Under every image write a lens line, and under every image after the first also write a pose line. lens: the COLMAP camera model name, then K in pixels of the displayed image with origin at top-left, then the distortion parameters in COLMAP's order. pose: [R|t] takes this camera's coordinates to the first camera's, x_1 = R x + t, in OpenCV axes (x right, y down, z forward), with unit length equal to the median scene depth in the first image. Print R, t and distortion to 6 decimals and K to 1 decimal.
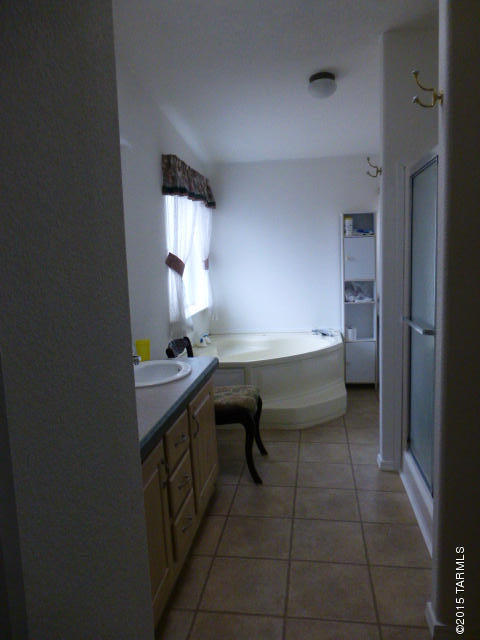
lens RADIAL K [[471.4, 0, 239.7], [0, 471.4, 307.1], [0, 0, 1]] dist [-0.008267, 0.000708]
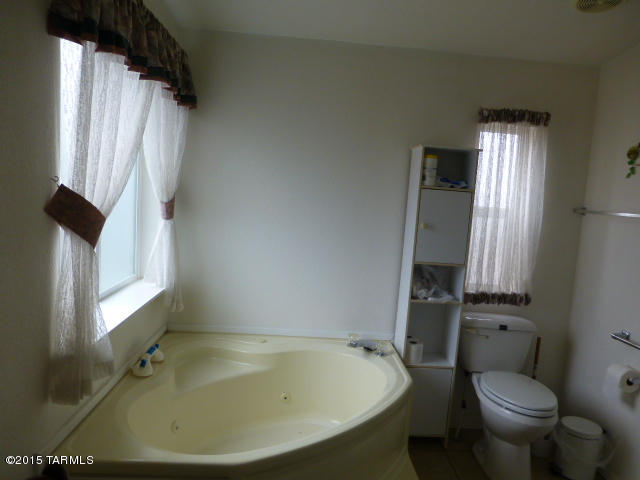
lens RADIAL K [[471.4, 0, 320.0], [0, 471.4, 240.0], [0, 0, 1]] dist [-0.008267, 0.000708]
pose [[0.975379, 0.084379, 0.203753, -0.009605], [-0.084344, 0.996397, -0.008870, -0.068885], [-0.203768, -0.008534, 0.978982, 0.459798]]
